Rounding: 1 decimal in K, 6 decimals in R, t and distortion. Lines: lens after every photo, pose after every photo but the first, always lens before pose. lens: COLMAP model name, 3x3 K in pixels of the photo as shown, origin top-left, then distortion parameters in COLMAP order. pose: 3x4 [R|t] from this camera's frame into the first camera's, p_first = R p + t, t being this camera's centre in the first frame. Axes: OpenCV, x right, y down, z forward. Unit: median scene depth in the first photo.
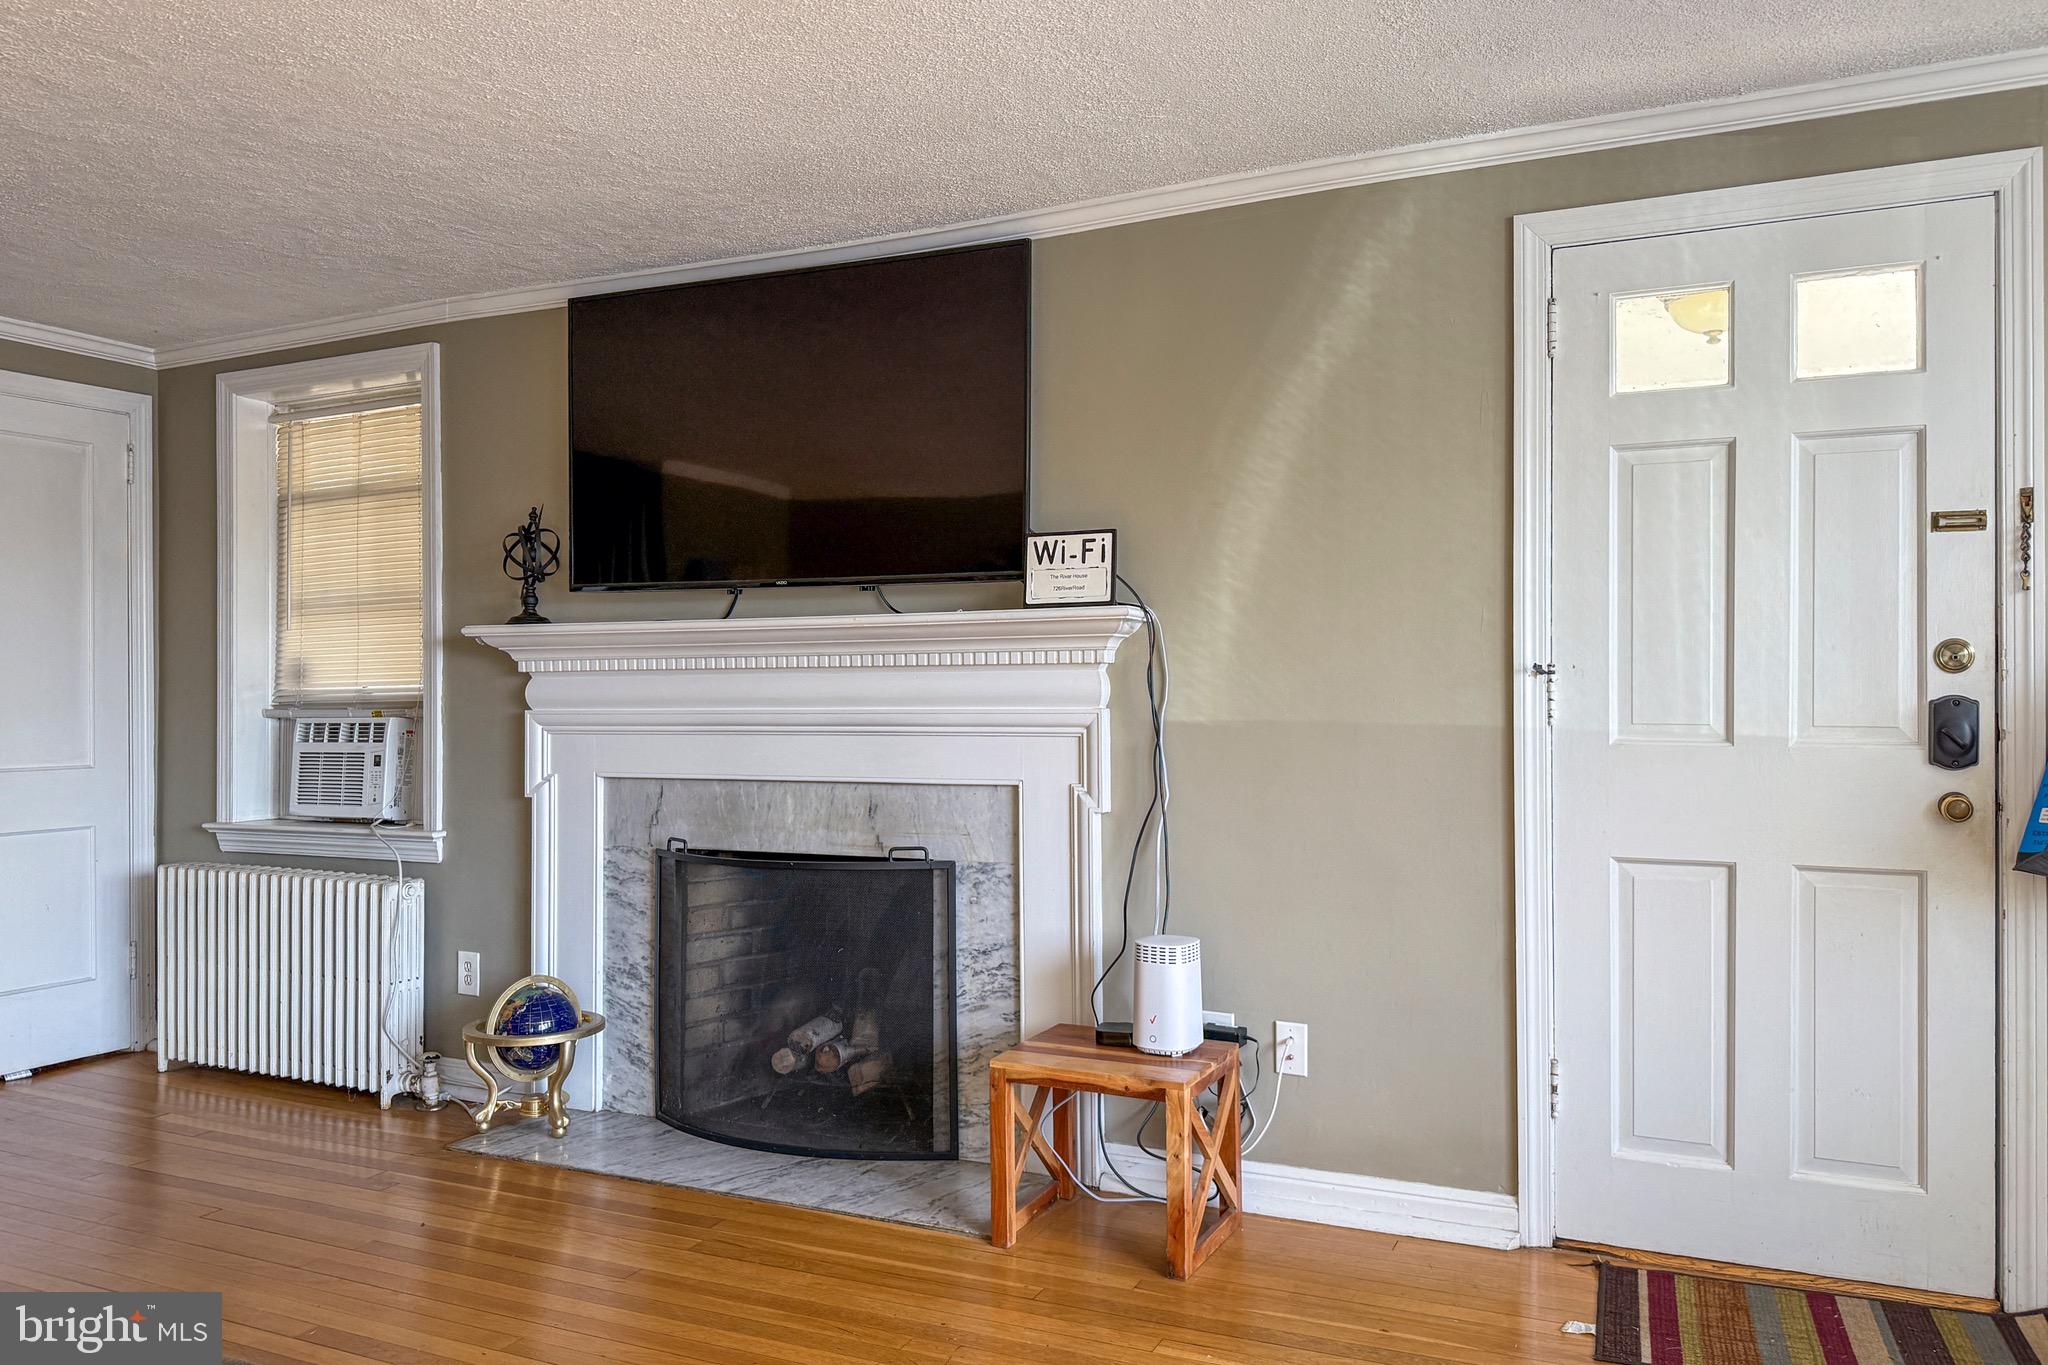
lens RADIAL K [[1579.7, 0, 1024.0], [0, 1579.7, 682.5], [0, 0, 1]] dist [0.158225, -0.306561]
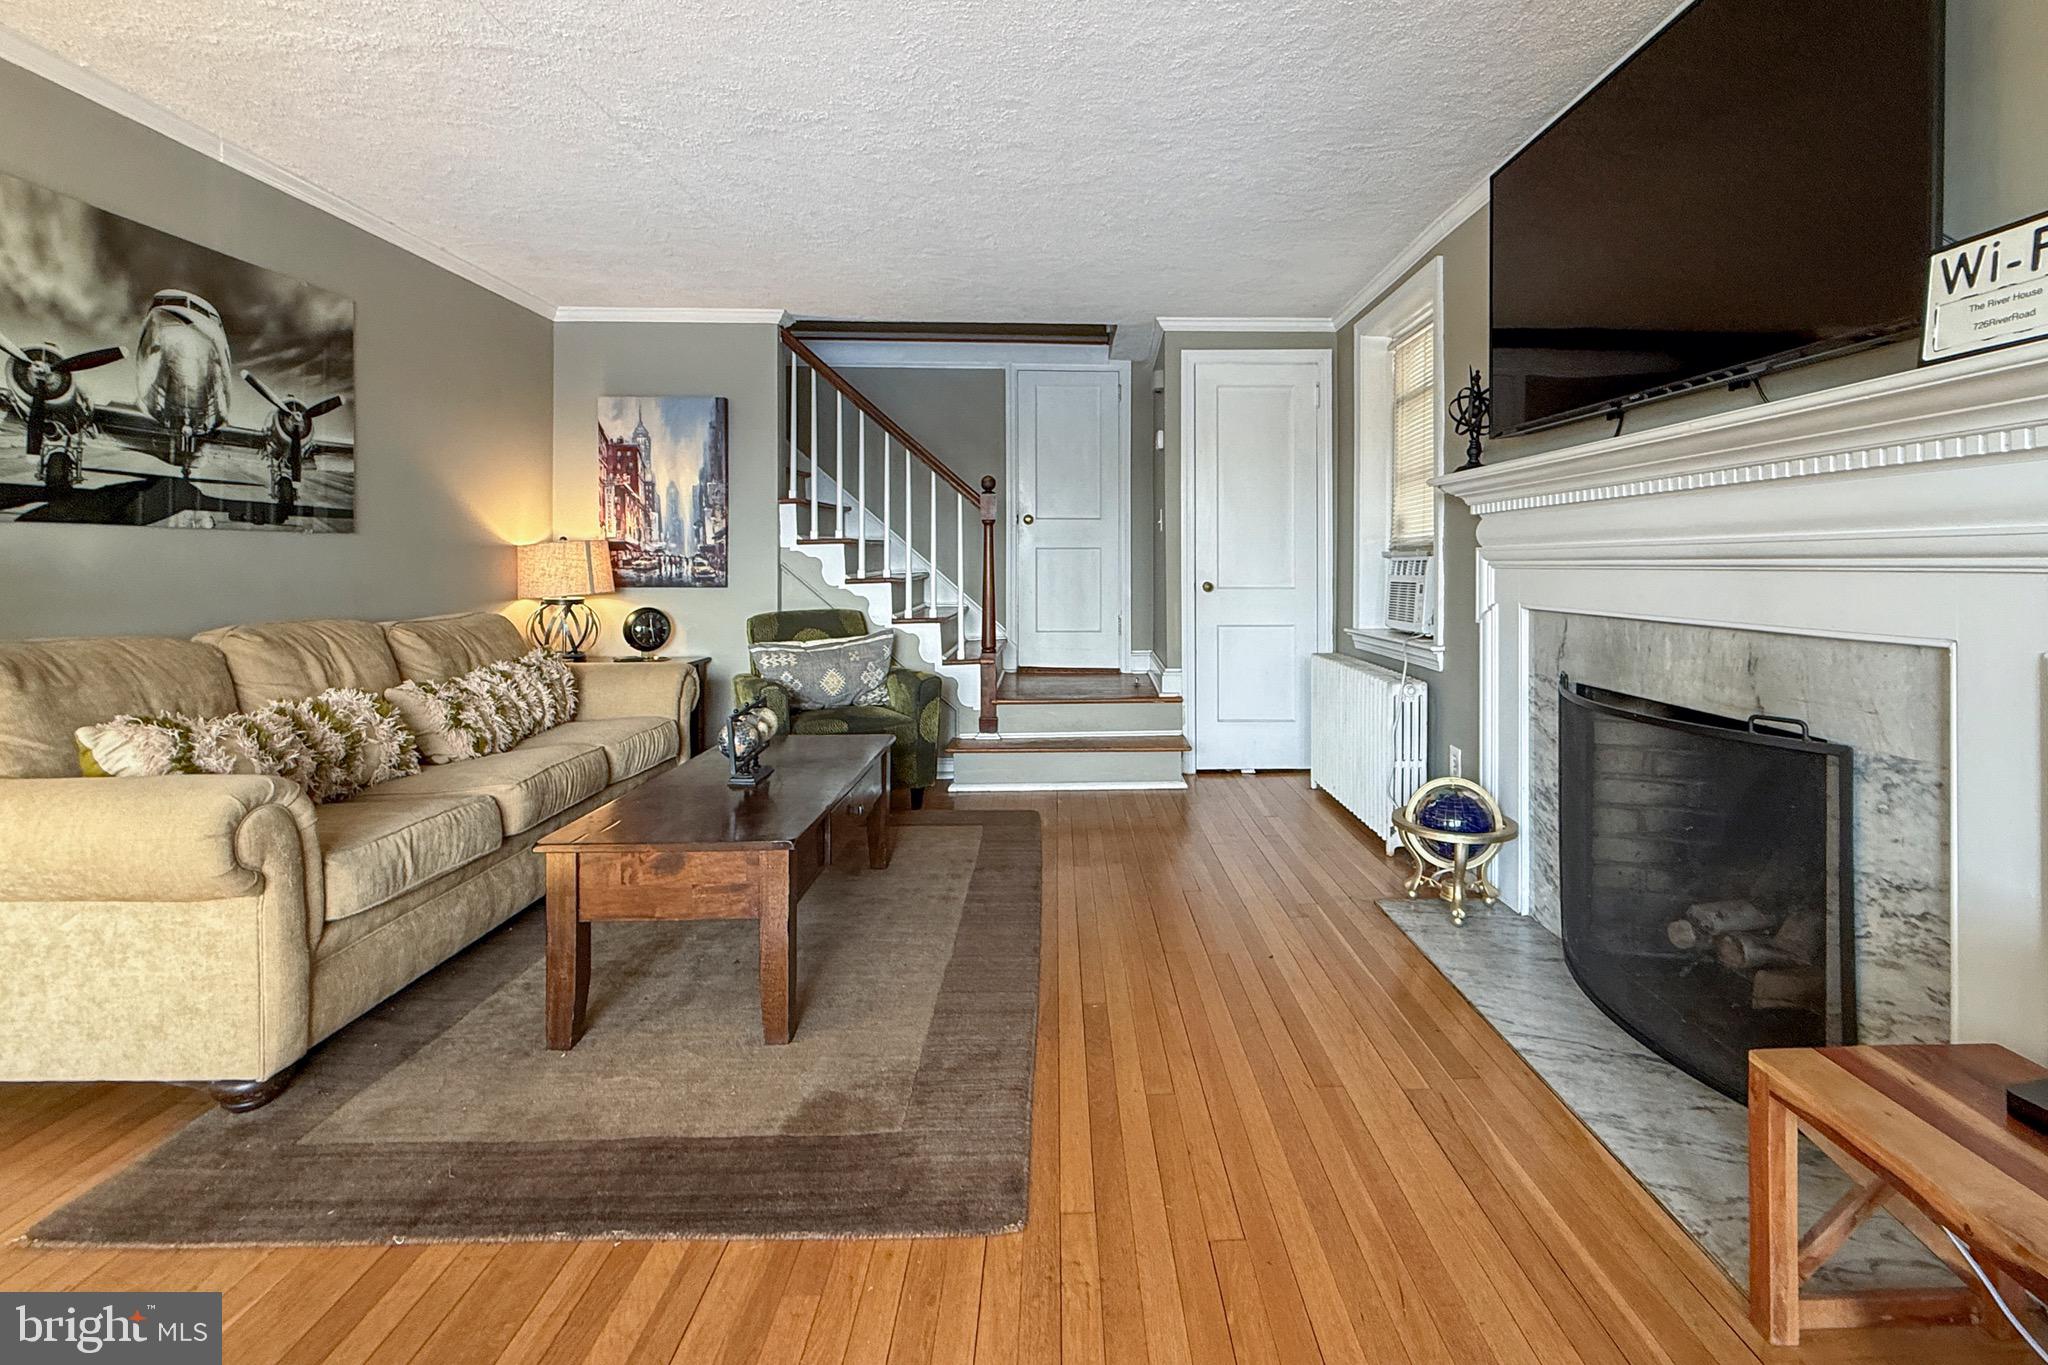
lens RADIAL K [[913.1, 0, 1068.5], [0, 913.1, 560.3], [0, 0, 1]] dist [-0.001950, 0.003487]
pose [[0.432825, 0.003659, -0.901471, 0.166899], [-0.000940, 0.999993, 0.003608, 0.026265], [0.901477, -0.000714, 0.432825, 0.481715]]
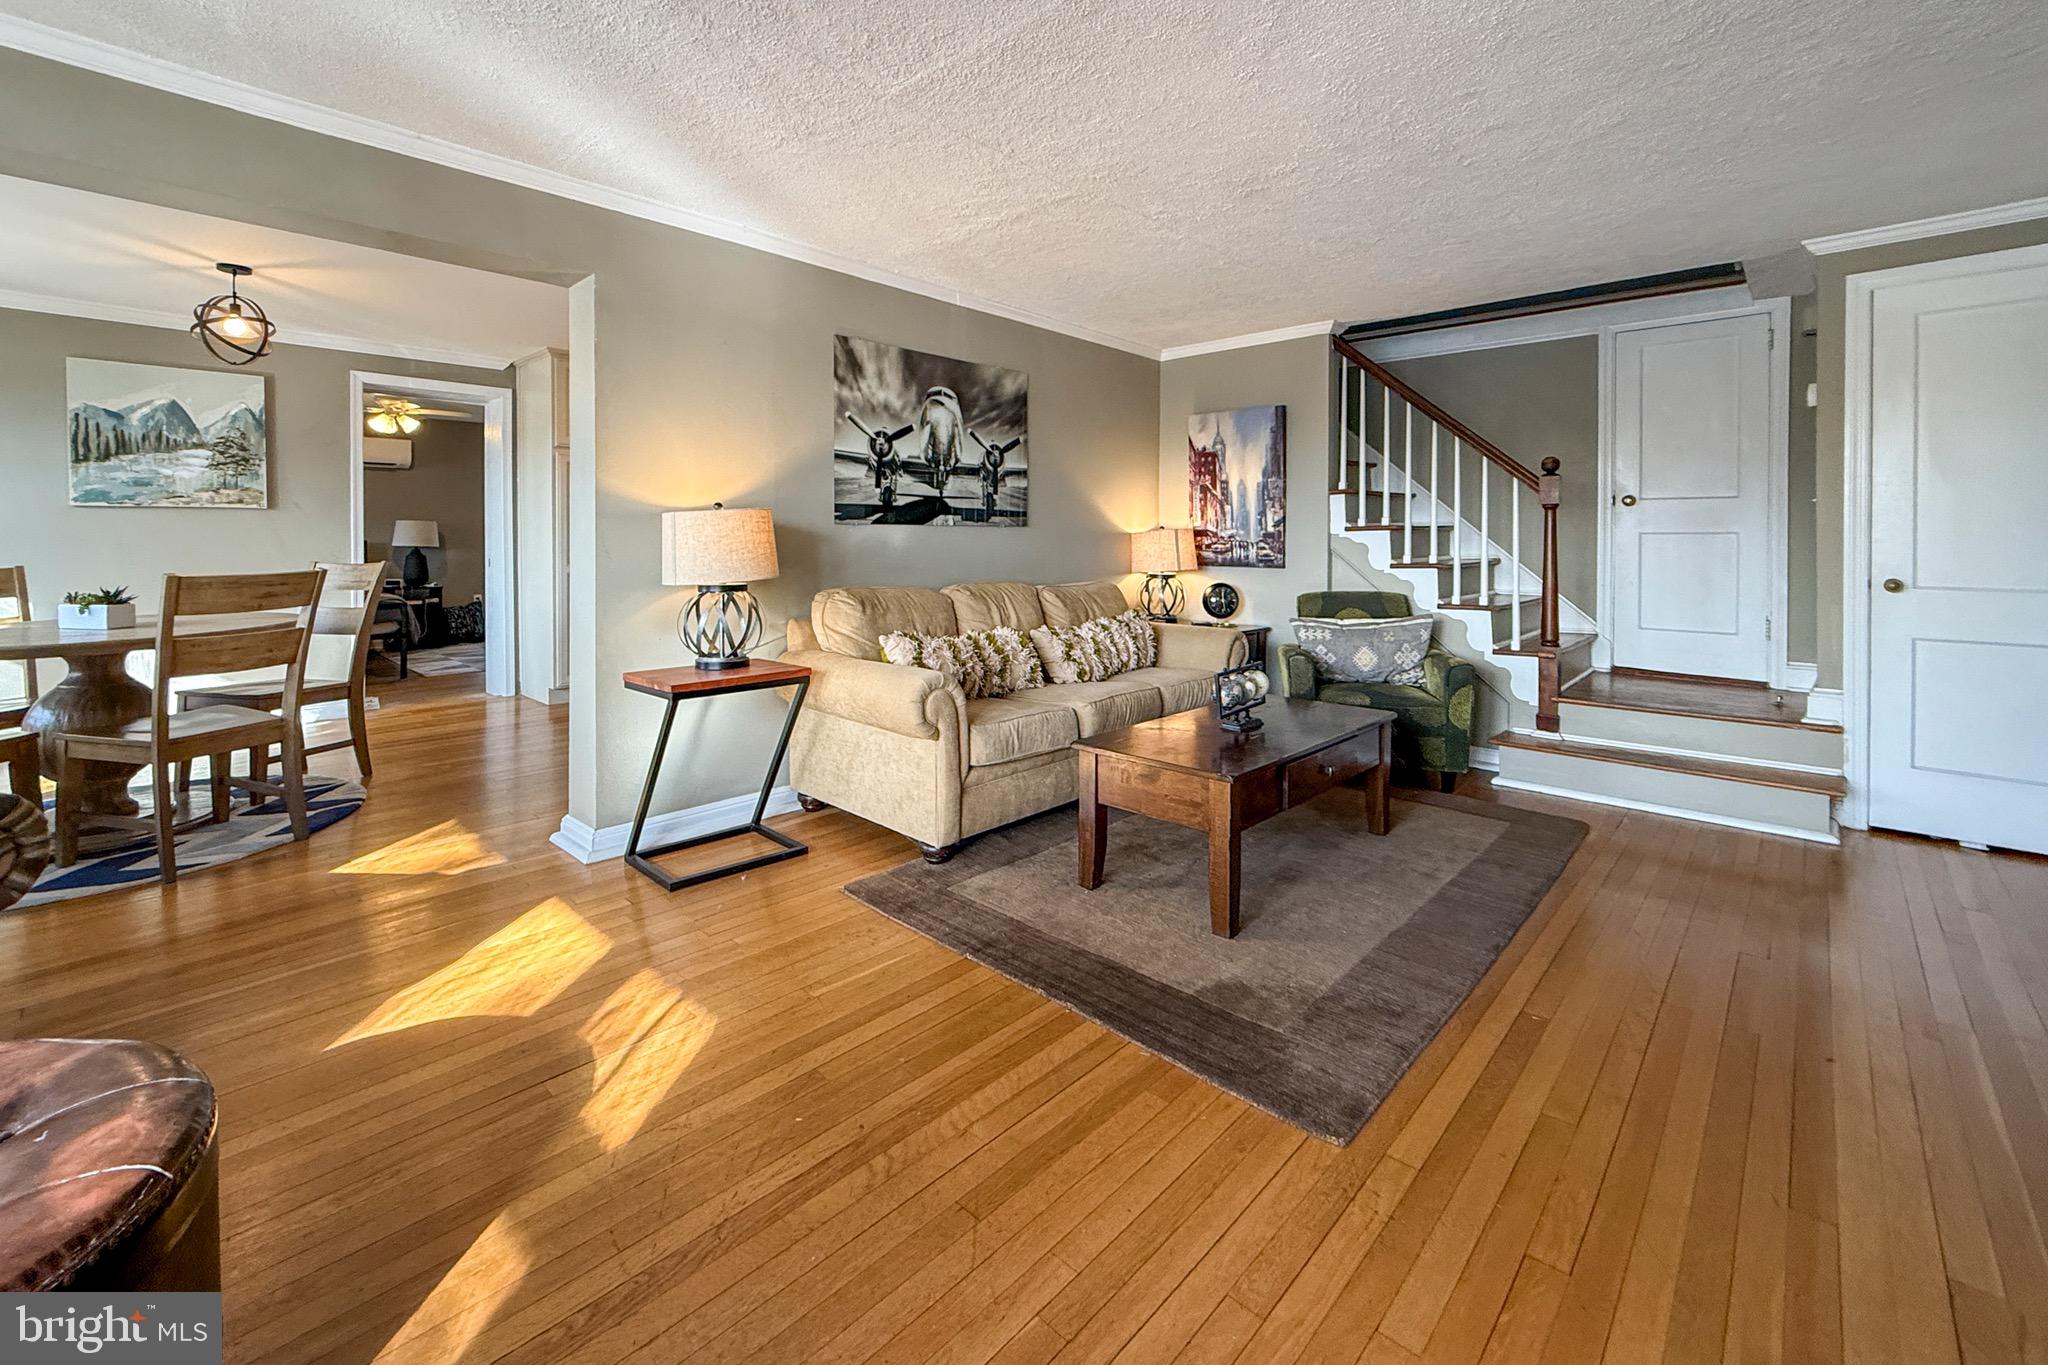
lens RADIAL K [[840.6, 0, 990.7], [0, 840.6, 544.6], [0, 0, 1]] dist [0.013970, 0.000091]
pose [[-0.343824, 0.008538, -0.938995, 0.244924], [-0.001174, 0.999954, 0.009522, 0.019219], [0.939033, 0.004377, -0.343798, 0.605504]]
